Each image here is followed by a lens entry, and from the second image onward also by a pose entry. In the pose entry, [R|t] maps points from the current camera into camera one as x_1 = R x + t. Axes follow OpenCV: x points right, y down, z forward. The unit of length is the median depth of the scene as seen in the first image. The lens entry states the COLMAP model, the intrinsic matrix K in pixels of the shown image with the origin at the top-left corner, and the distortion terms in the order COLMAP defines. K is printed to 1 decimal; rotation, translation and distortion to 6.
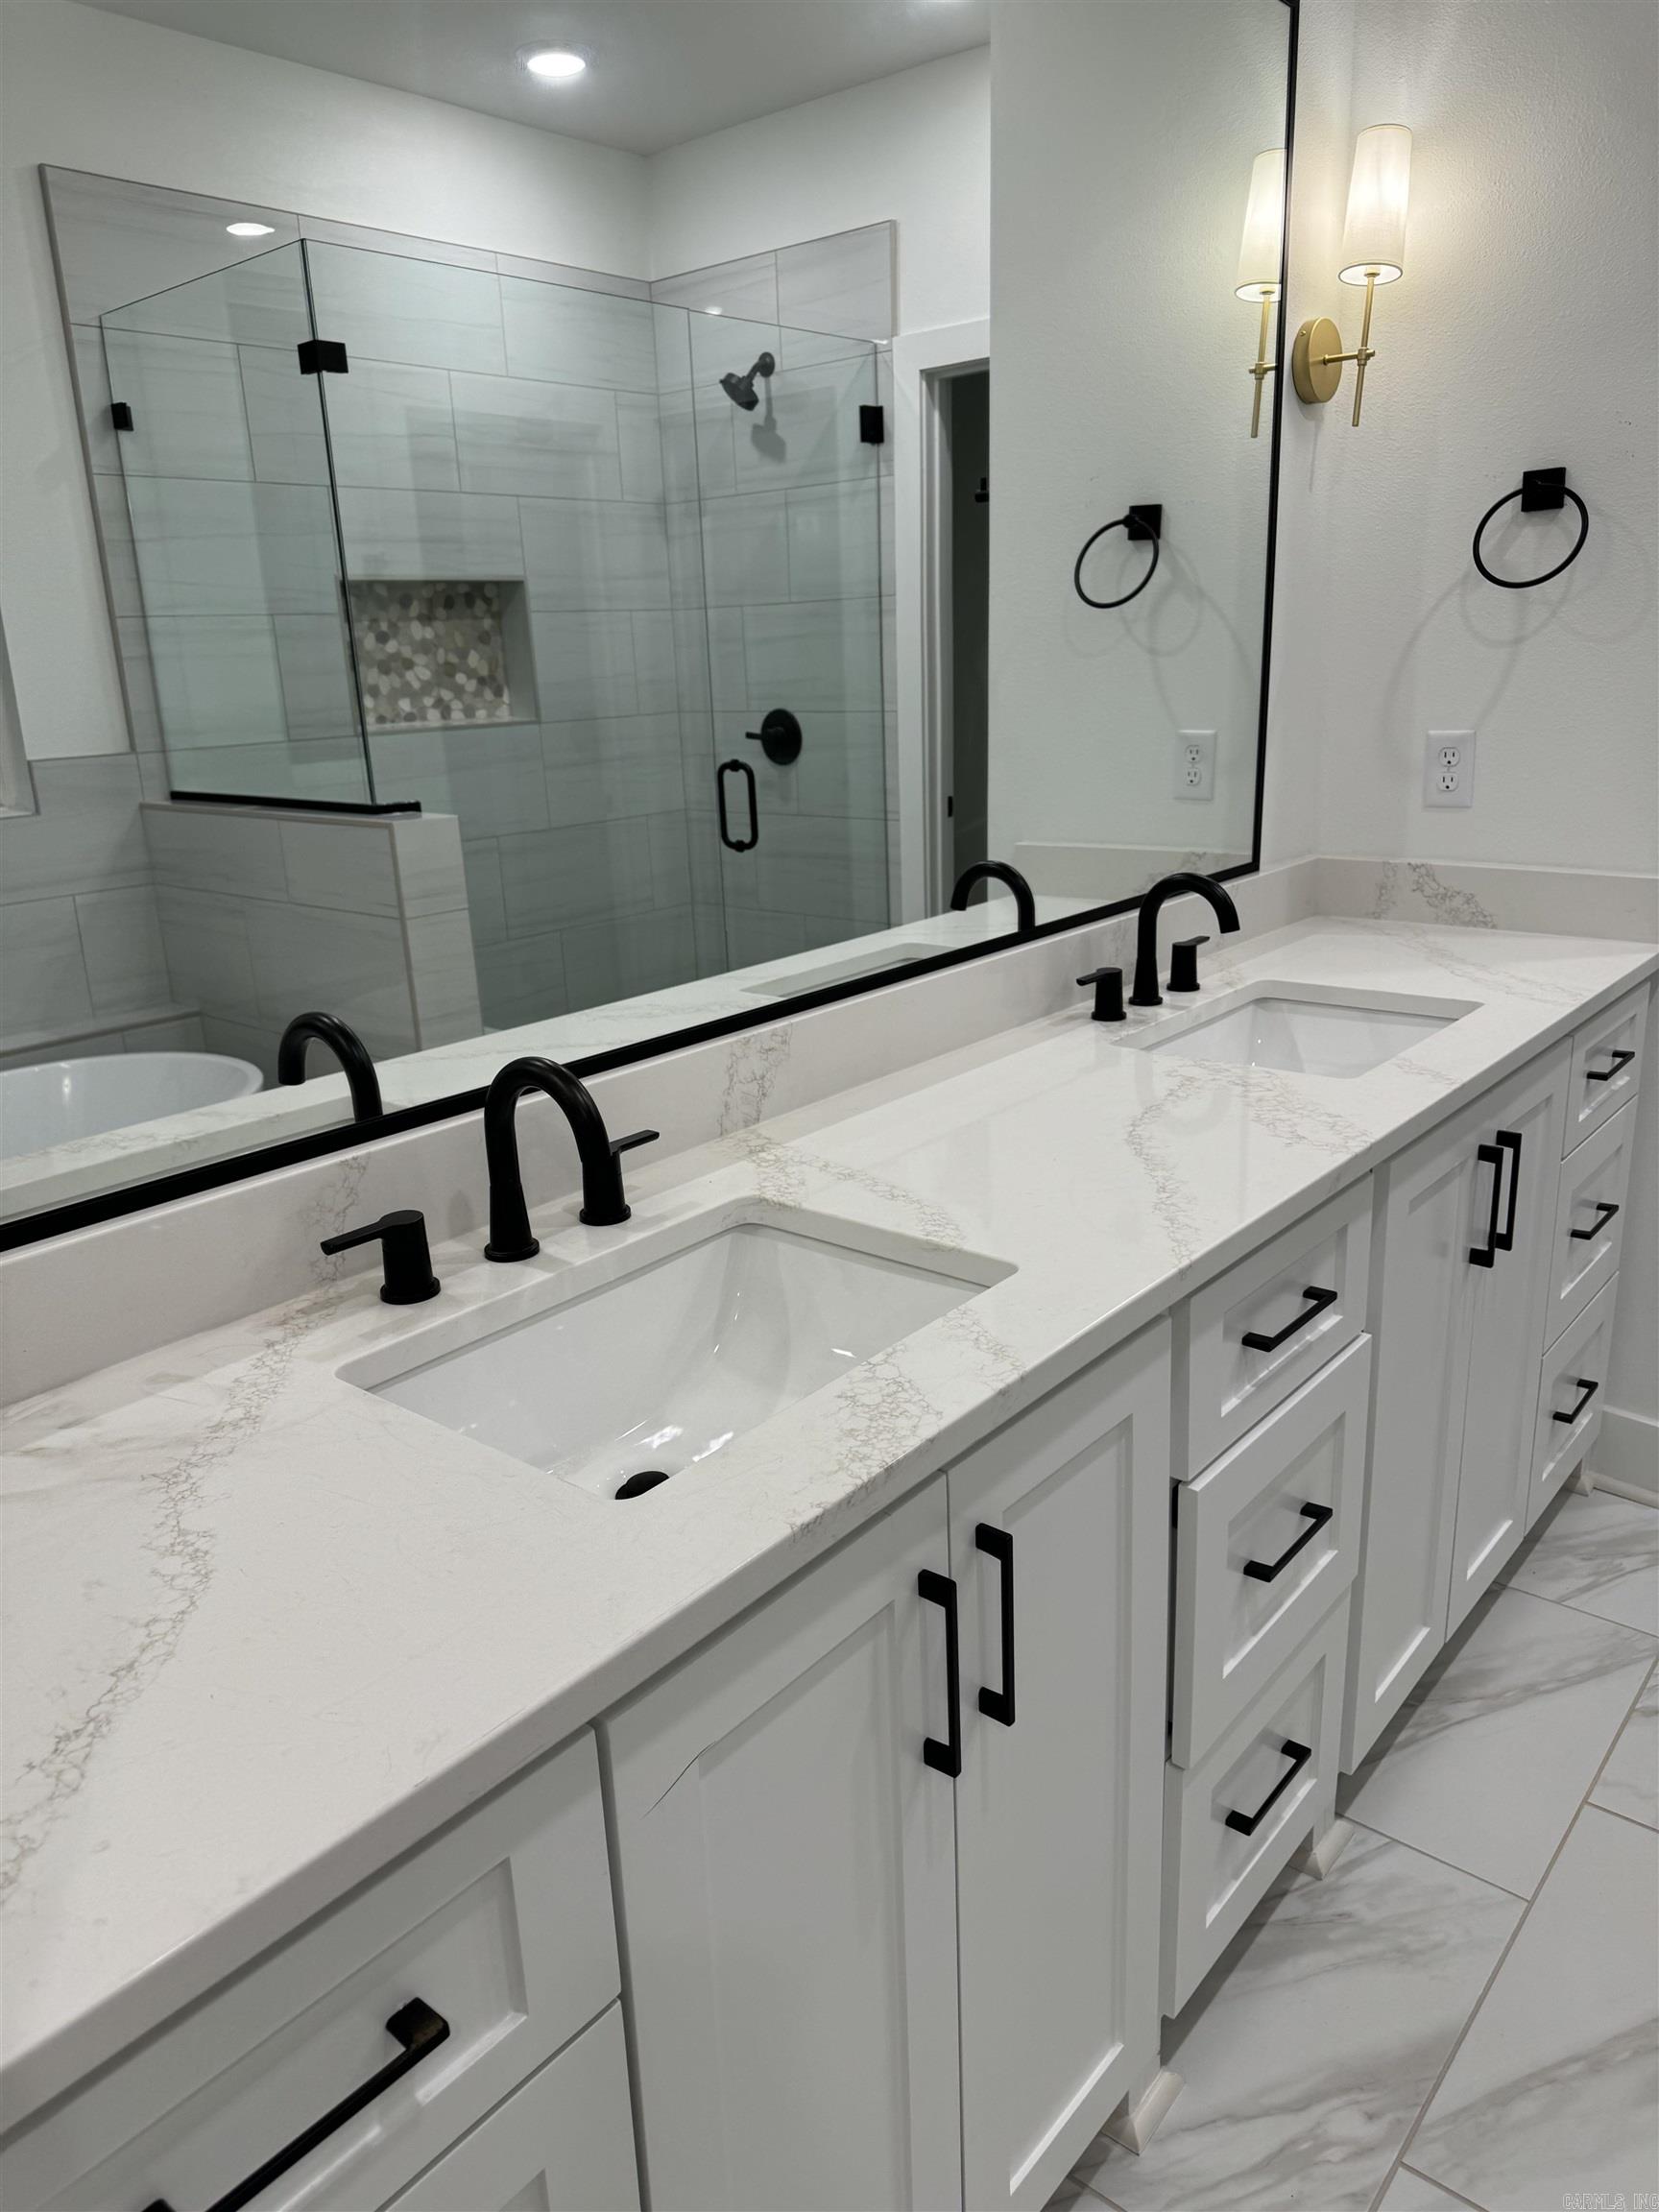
lens RADIAL K [[1581.5, 0, 832.8], [0, 1581.5, 1091.8], [0, 0, 1]] dist [0.005046, -0.006917]
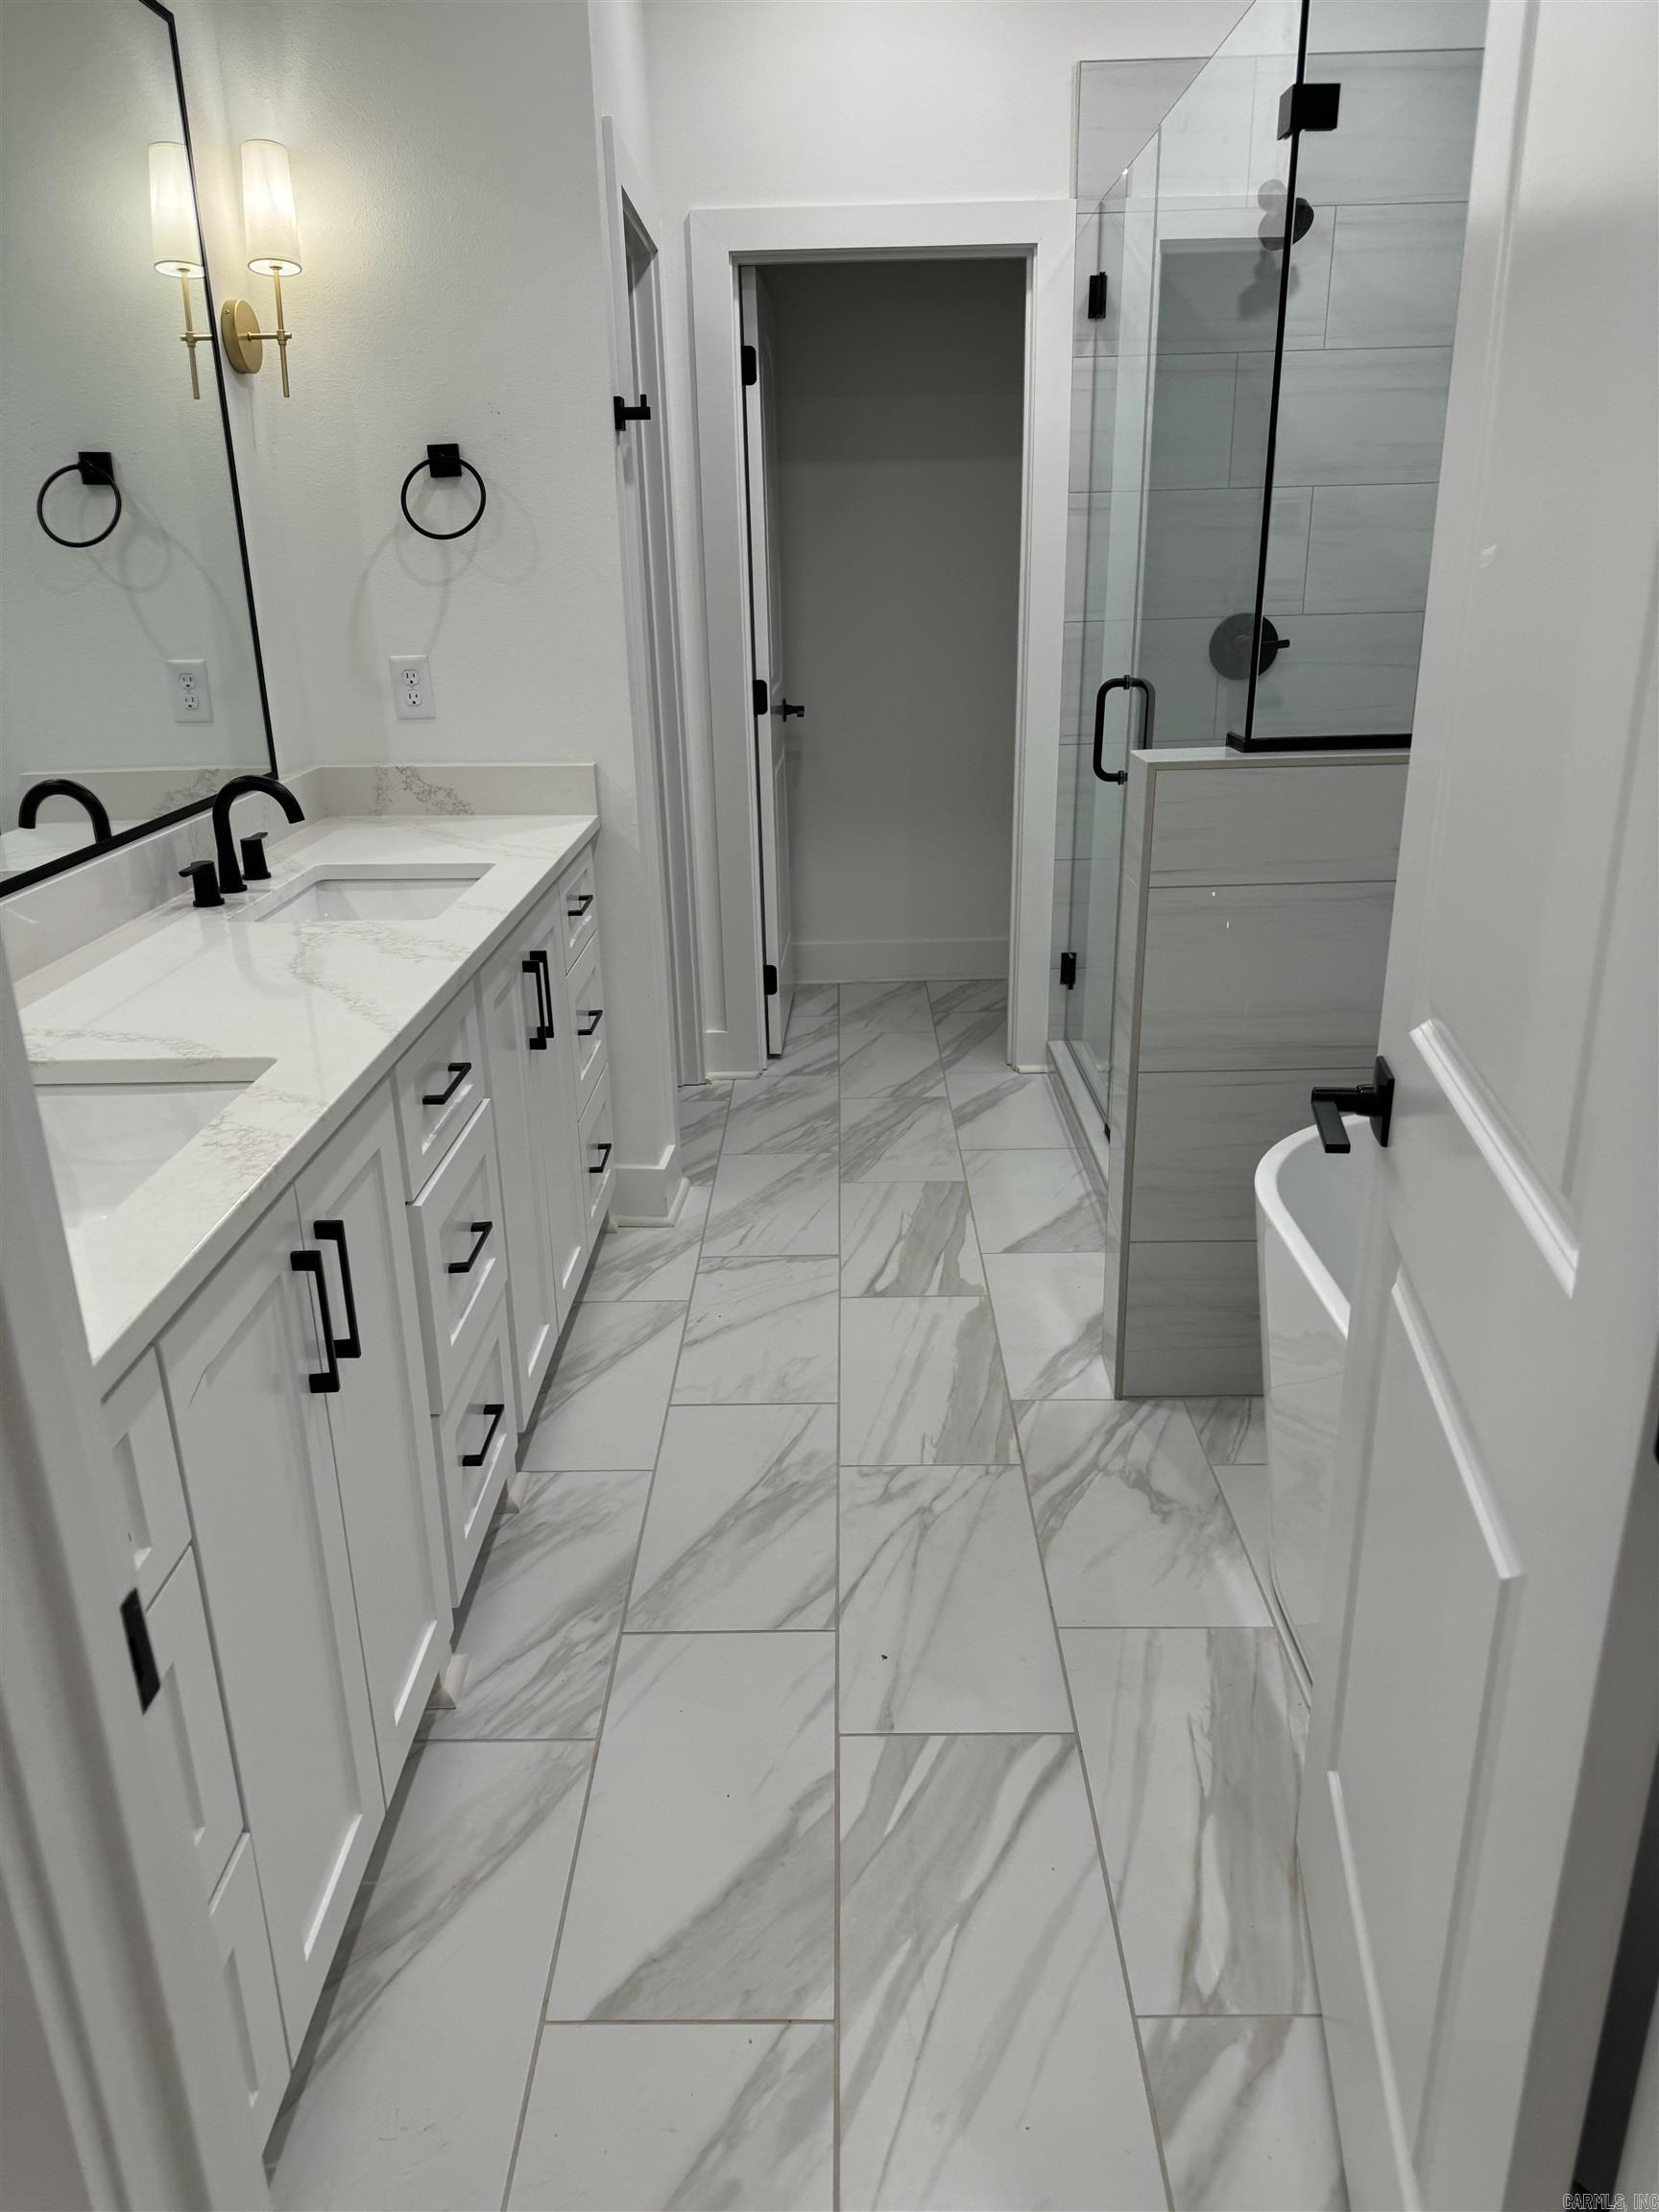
lens RADIAL K [[1553.5, 0, 829.5], [0, 1553.5, 1106.0], [0, 0, 1]] dist [0.141251, -0.238101]
pose [[0.776476, -0.194239, 0.599464, -0.197750], [0.166806, 0.980729, 0.101716, 0.056475], [-0.607669, 0.021014, 0.793913, -0.209716]]
